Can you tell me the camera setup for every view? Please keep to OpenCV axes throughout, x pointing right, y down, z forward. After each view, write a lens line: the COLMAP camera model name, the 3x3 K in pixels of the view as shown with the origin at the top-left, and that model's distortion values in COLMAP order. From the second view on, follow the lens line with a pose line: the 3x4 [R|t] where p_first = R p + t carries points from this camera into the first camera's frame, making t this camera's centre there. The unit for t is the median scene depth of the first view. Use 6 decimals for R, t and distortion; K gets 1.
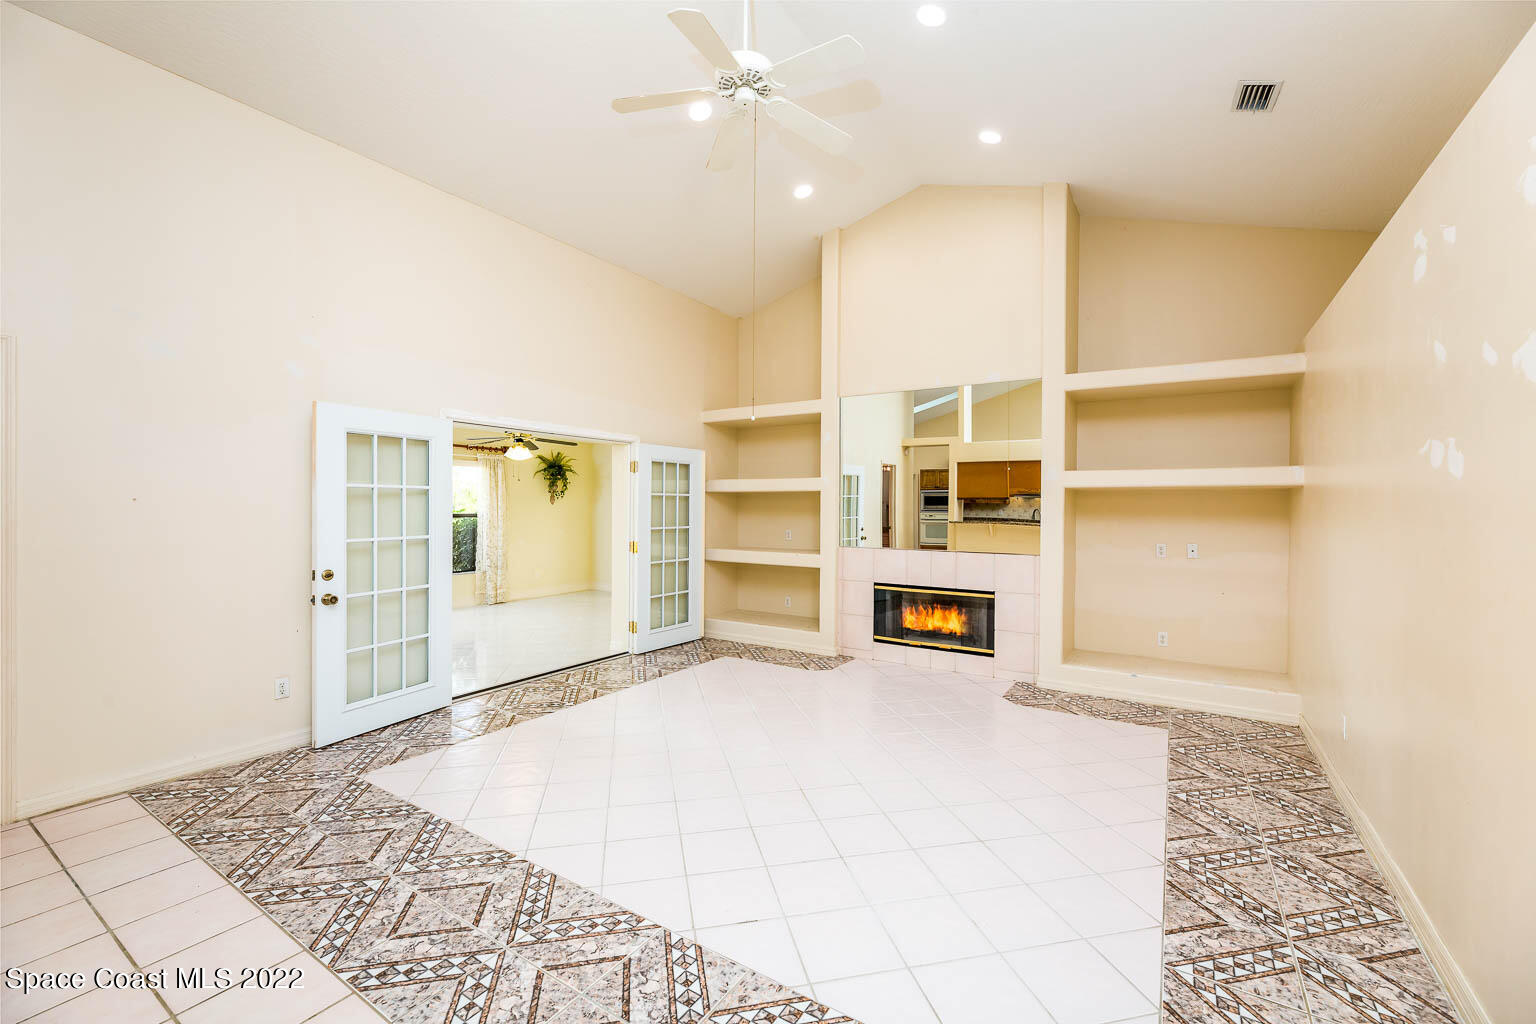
lens RADIAL K [[628.8, 0, 770.9], [0, 628.8, 520.6], [0, 0, 1]] dist [-0.001740, -0.000264]
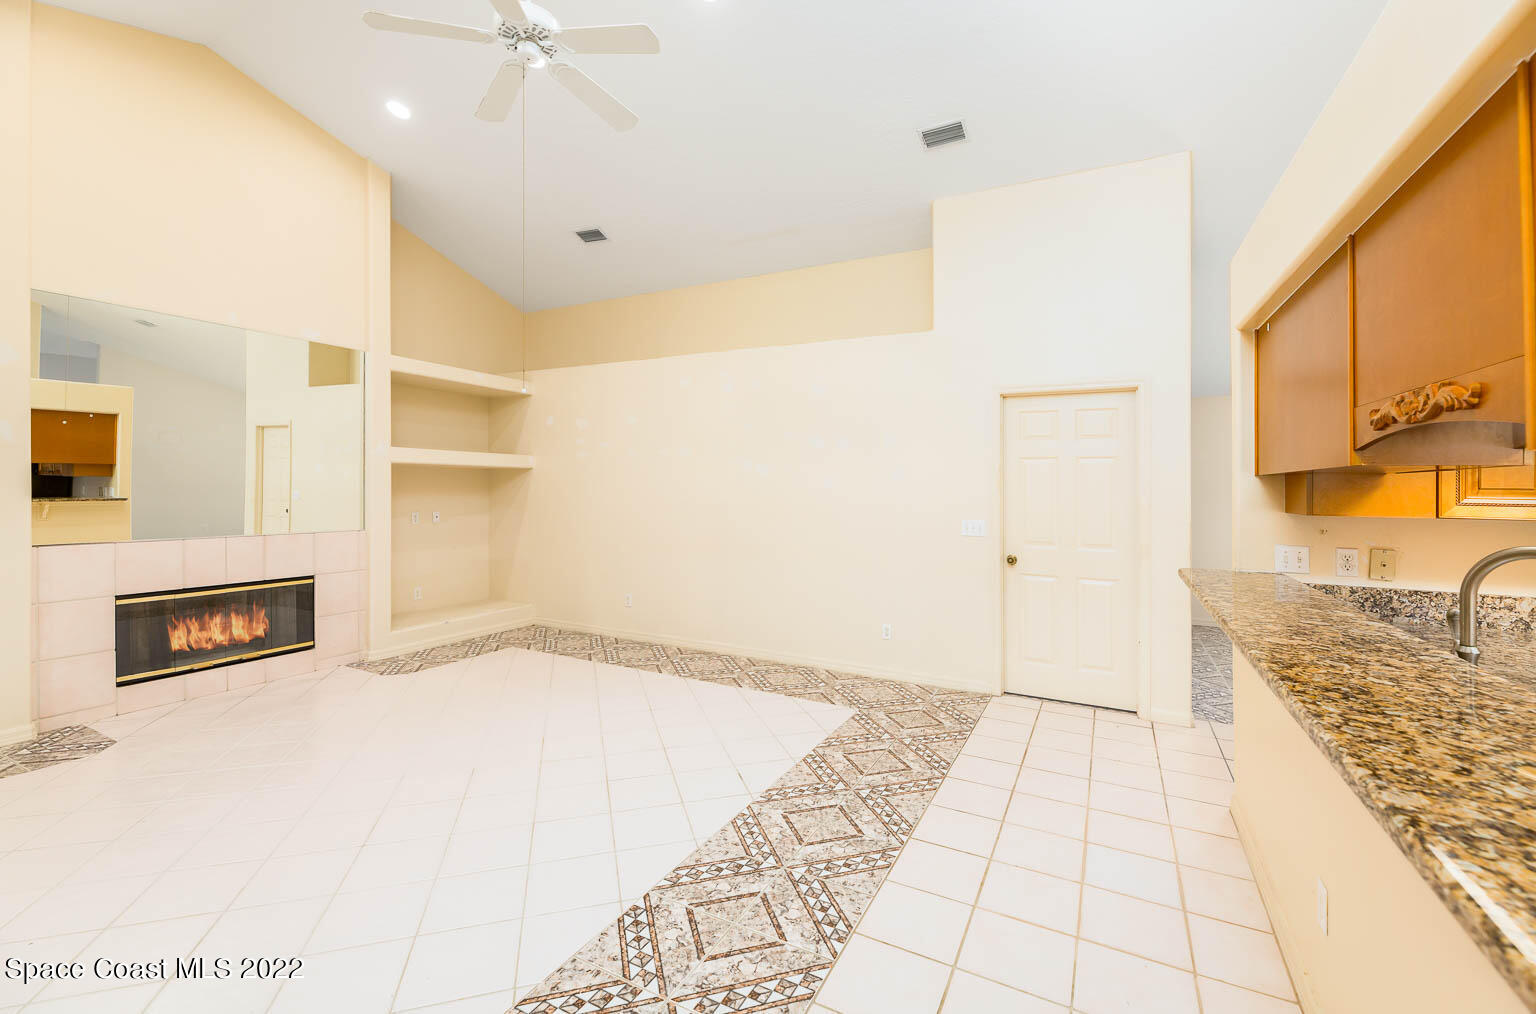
lens RADIAL K [[653.6, 0, 769.3], [0, 653.6, 482.9], [0, 0, 1]] dist [0.001156, 0.000022]
pose [[-0.087027, 0.000732, 0.996206, -0.866835], [0.008372, 0.999965, -0.000004, -0.017807], [-0.996171, 0.008340, -0.087030, 0.599801]]
